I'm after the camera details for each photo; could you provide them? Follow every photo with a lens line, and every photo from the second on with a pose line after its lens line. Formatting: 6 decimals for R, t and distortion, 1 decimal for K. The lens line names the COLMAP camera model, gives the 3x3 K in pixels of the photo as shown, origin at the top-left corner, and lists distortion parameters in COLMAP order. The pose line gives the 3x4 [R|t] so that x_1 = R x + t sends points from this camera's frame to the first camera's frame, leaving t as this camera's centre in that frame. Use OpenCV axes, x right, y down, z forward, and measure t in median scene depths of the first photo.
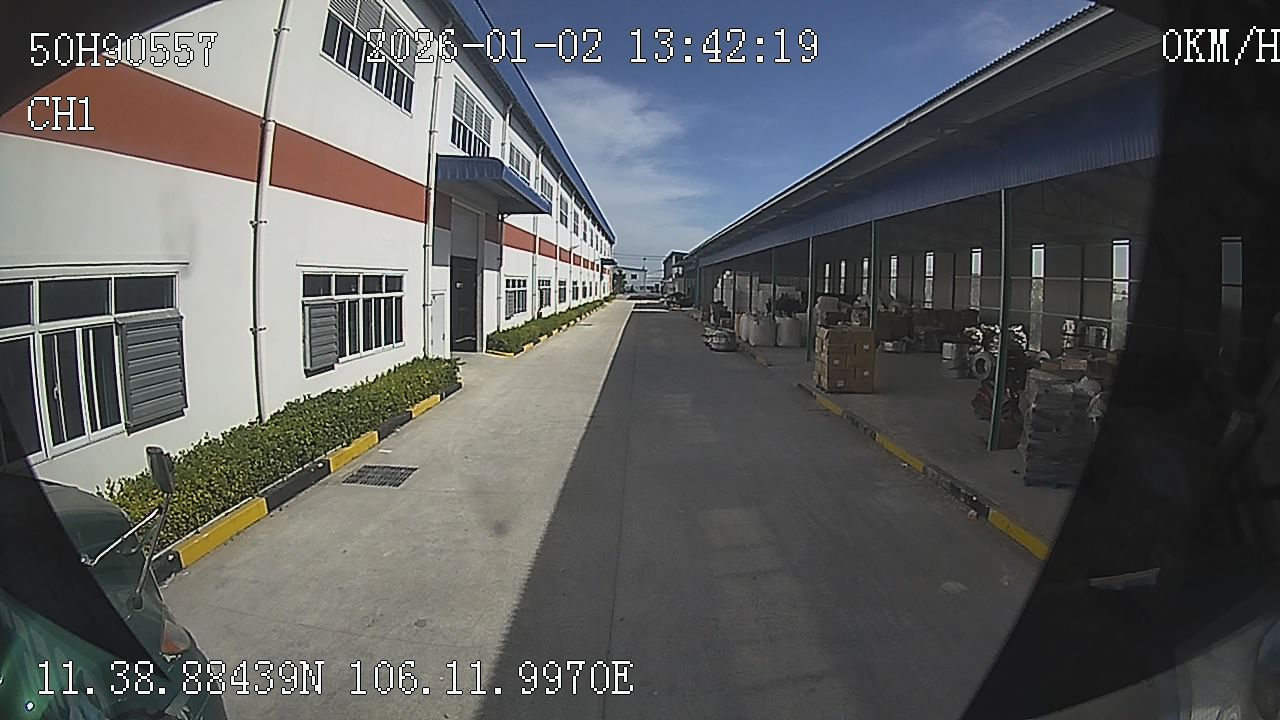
lens RADIAL K [[623.9, 0, 640.0], [0, 623.9, 360.0], [0, 0, 1]] dist [-0.311820, 0.083985]
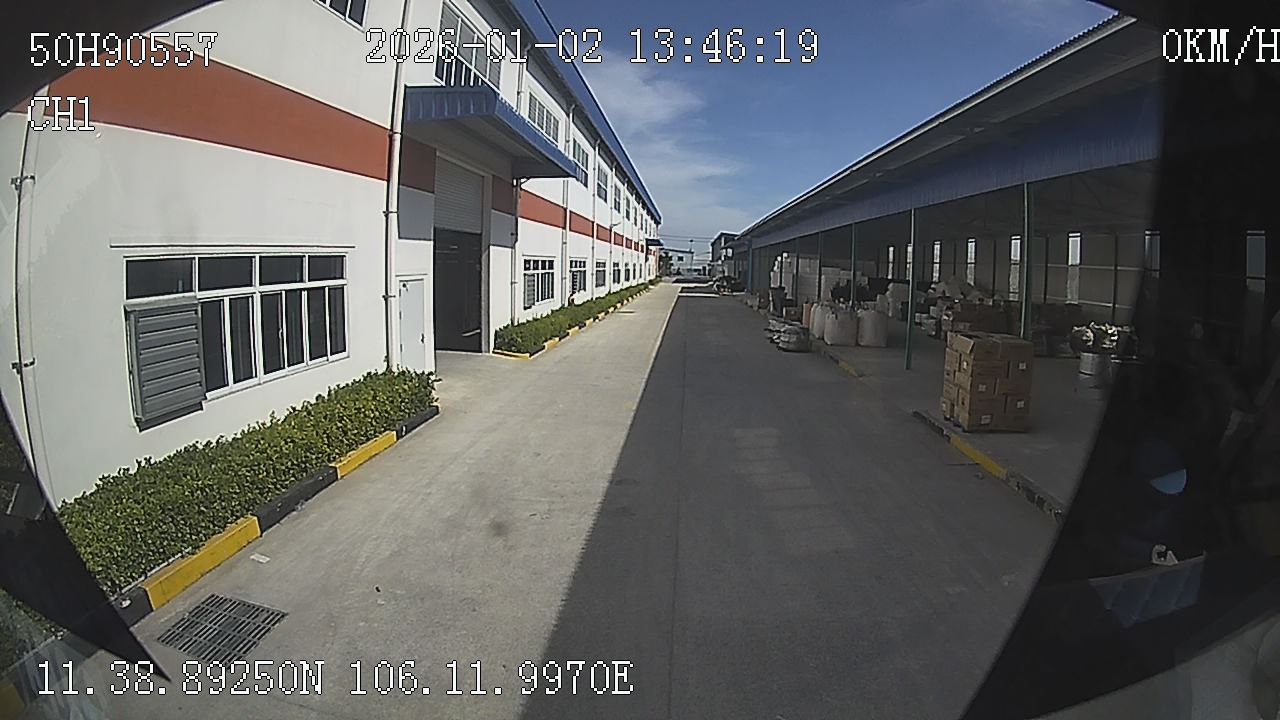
lens RADIAL K [[623.9, 0, 640.0], [0, 623.9, 360.0], [0, 0, 1]] dist [-0.311820, 0.083985]
pose [[0.997280, 0.011064, -0.072873, -0.006174], [-0.008985, 0.999545, 0.028797, -0.023951], [0.073159, -0.028064, 0.996925, 0.198645]]
